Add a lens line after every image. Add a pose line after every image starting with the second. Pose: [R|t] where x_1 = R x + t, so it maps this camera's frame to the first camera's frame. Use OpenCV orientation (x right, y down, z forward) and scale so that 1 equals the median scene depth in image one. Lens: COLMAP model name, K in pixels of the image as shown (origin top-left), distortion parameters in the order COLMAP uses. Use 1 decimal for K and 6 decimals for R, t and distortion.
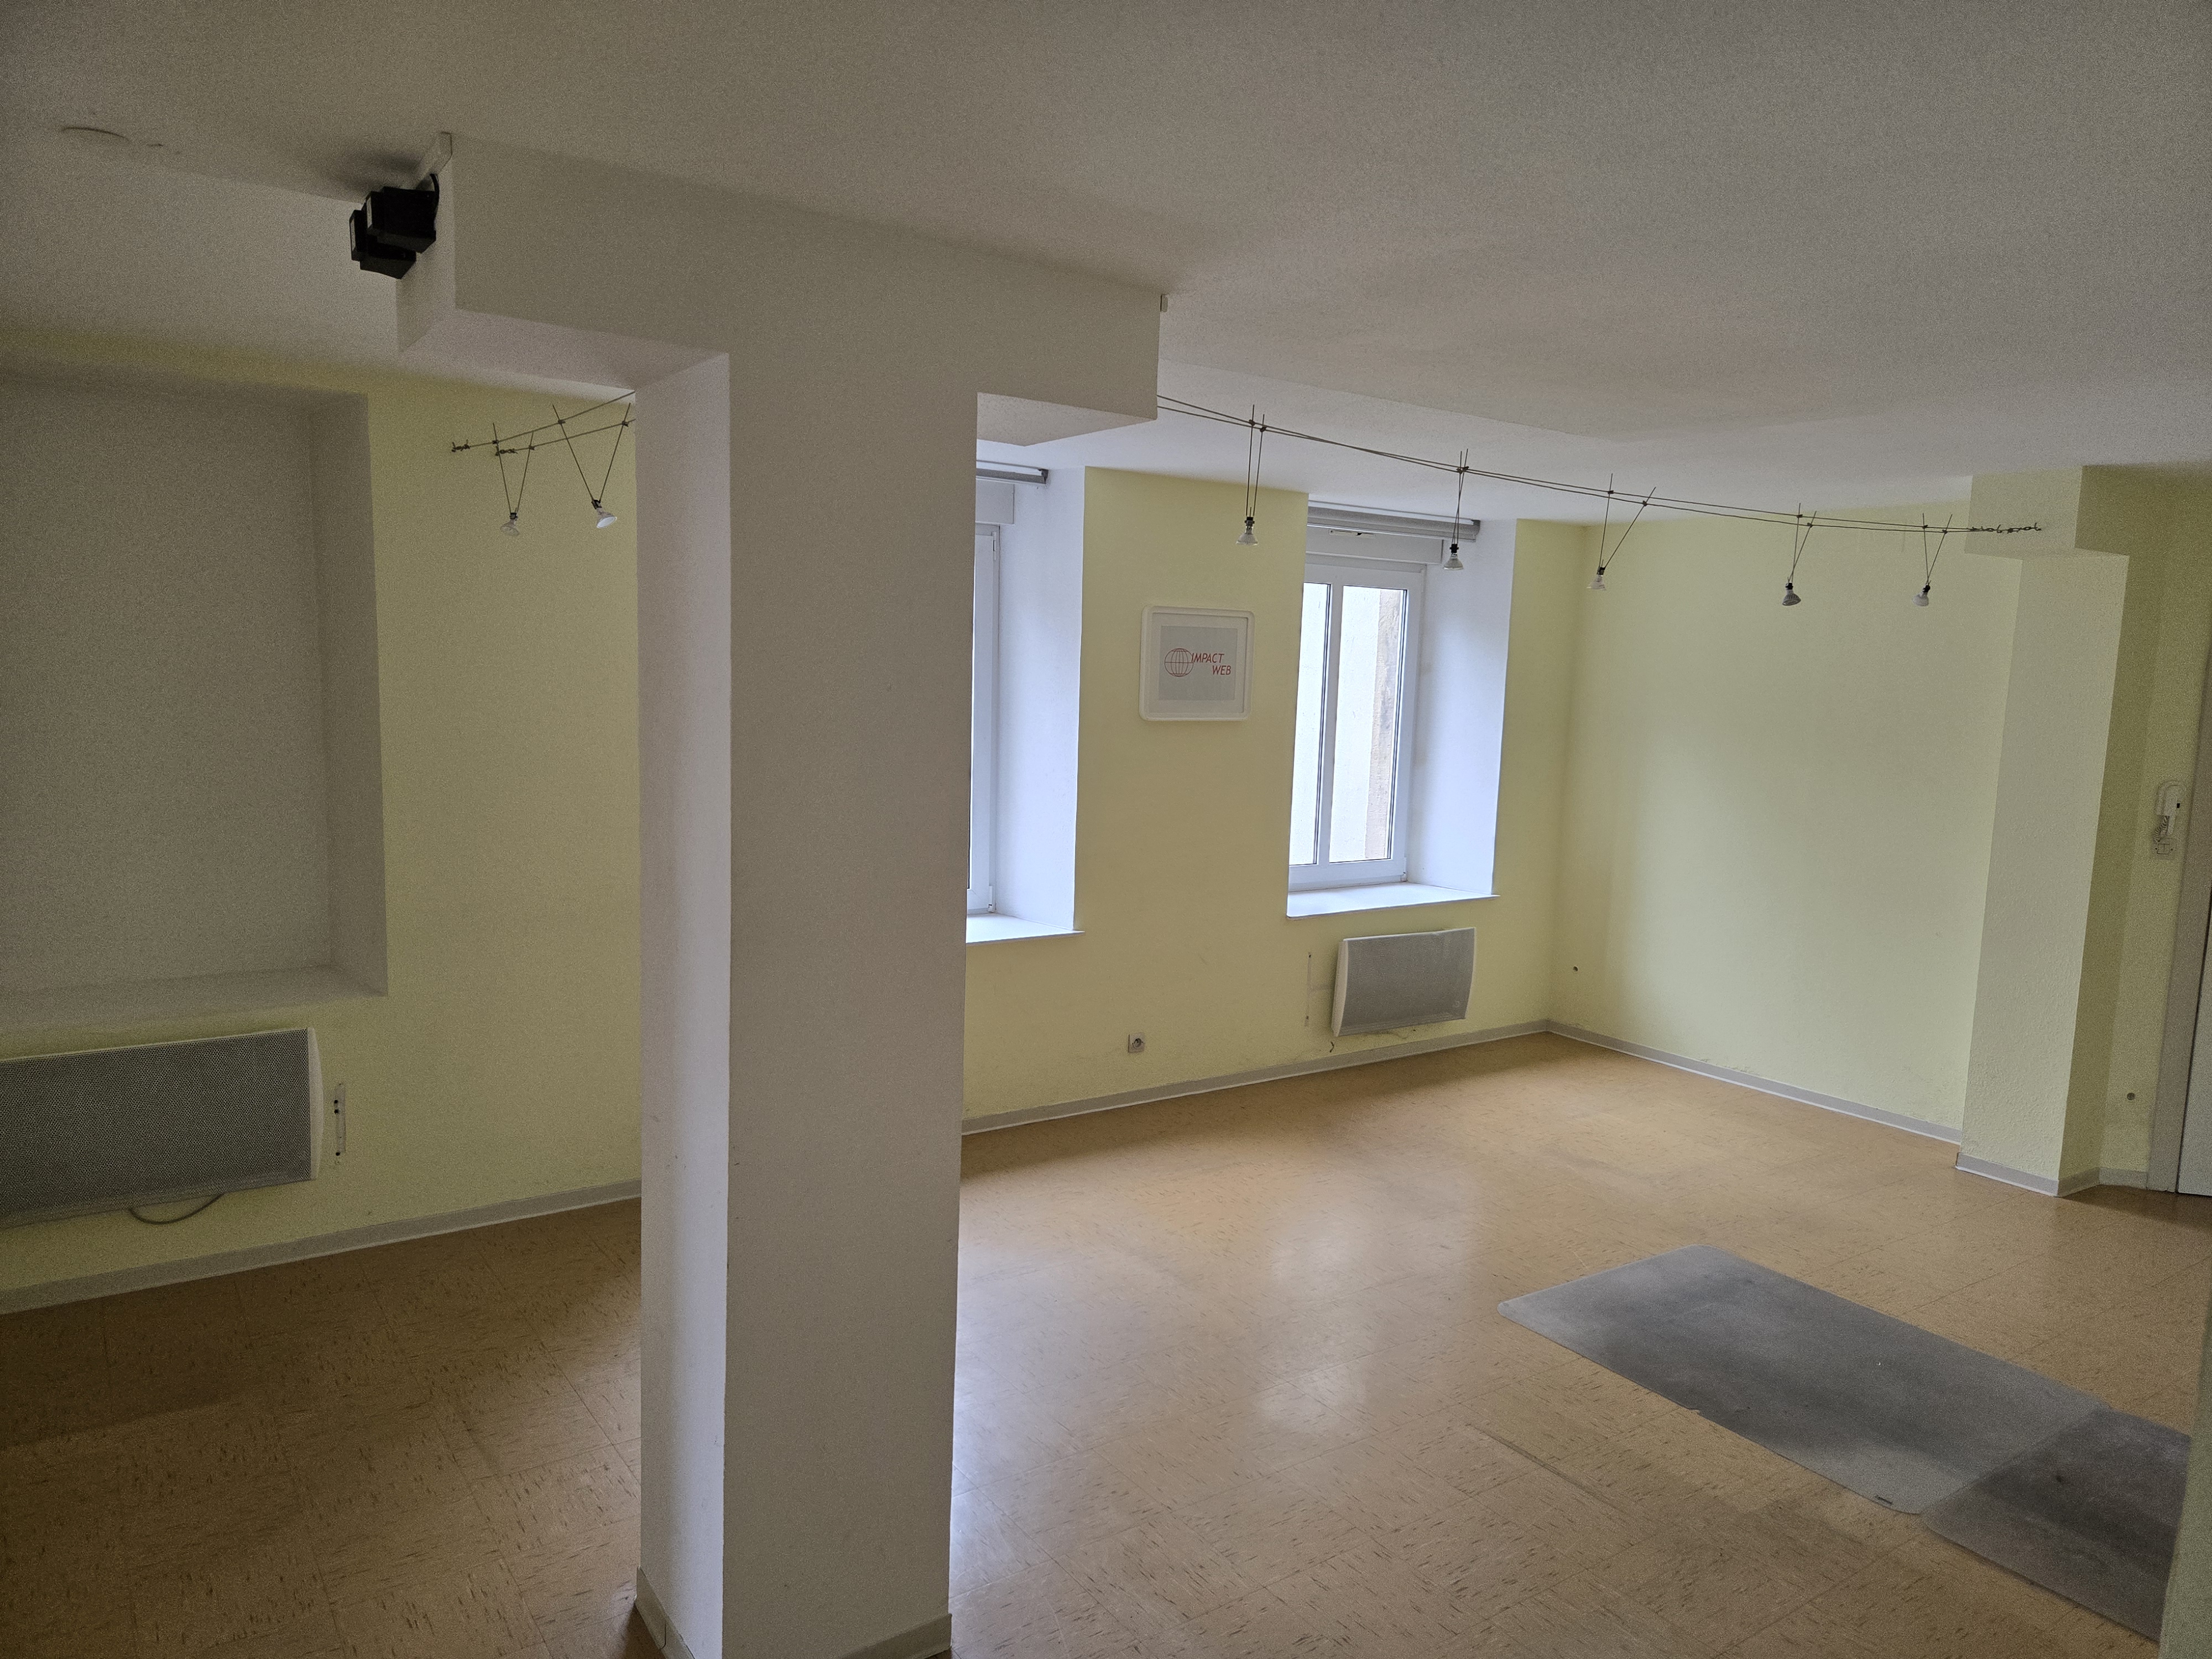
lens RADIAL K [[1461.7, 0, 1106.2], [0, 1461.7, 828.8], [0, 0, 1]] dist [-0.011347, -0.004974]
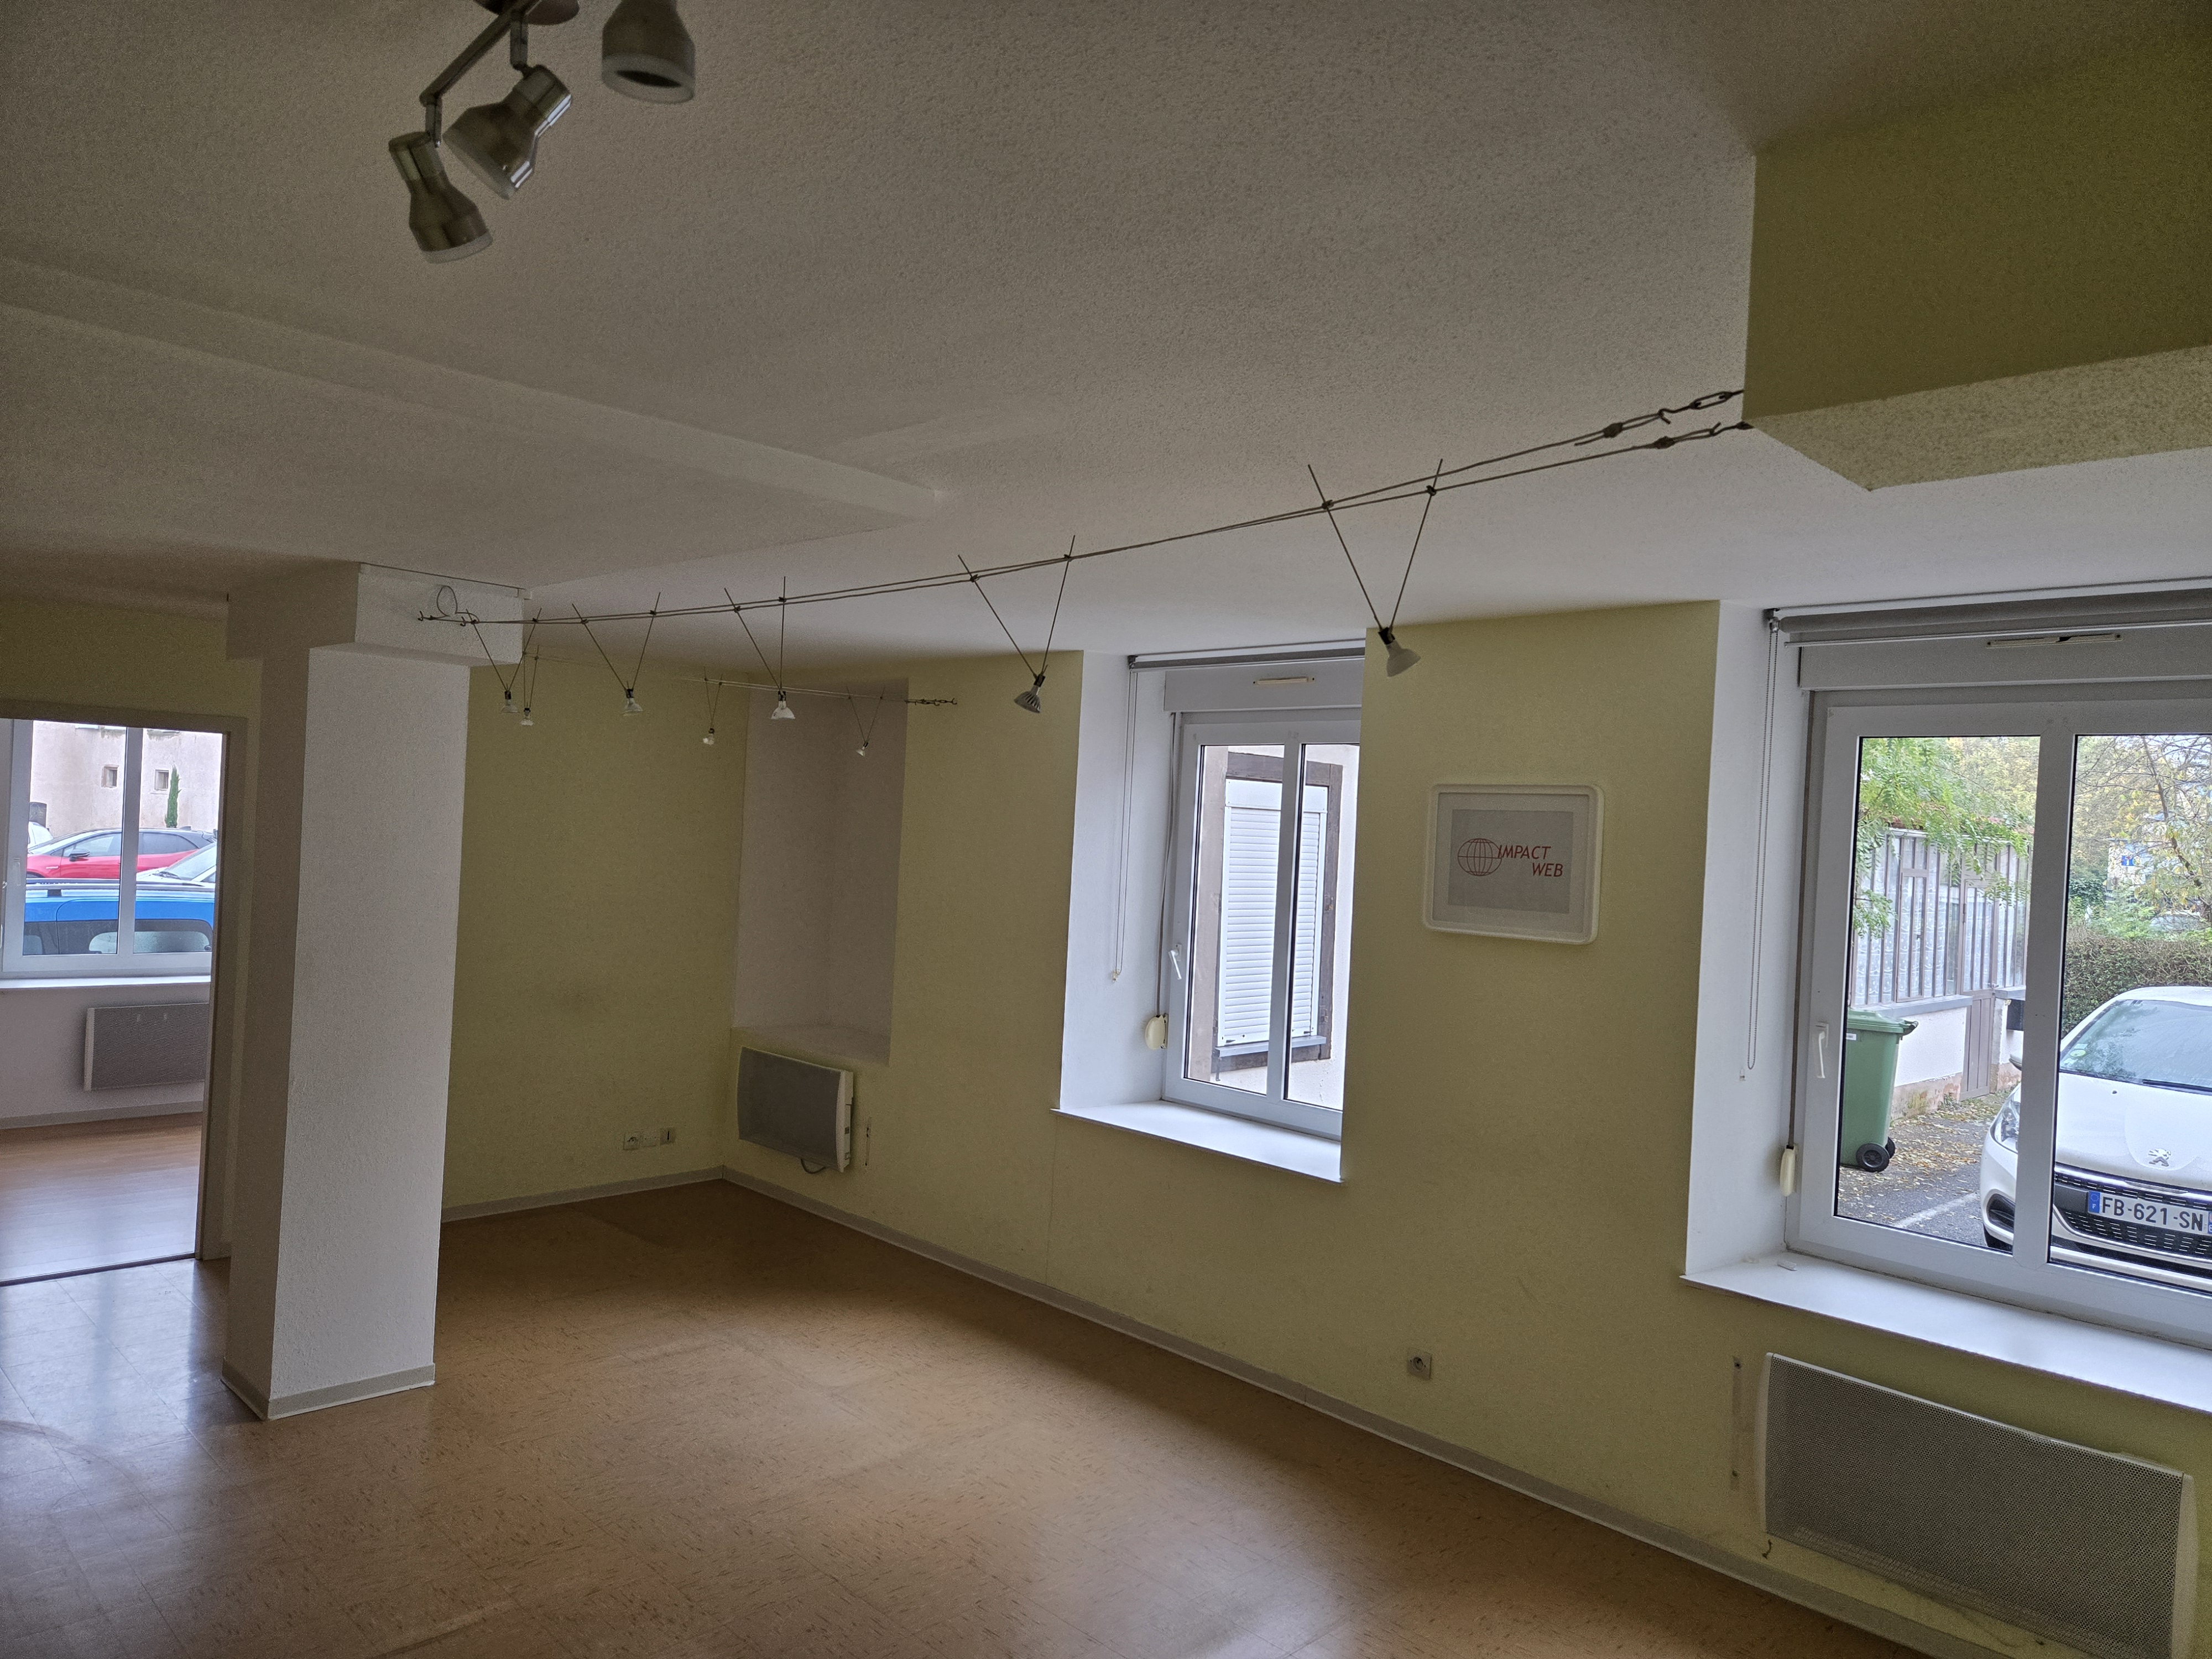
lens RADIAL K [[1461.7, 0, 1102.4], [0, 1461.7, 833.6], [0, 0, 1]] dist [-0.011347, -0.004974]
pose [[0.154517, -0.034236, -0.987397, 0.747051], [-0.165717, 0.984343, -0.060063, -0.048664], [0.973993, 0.172909, 0.146424, 0.693730]]
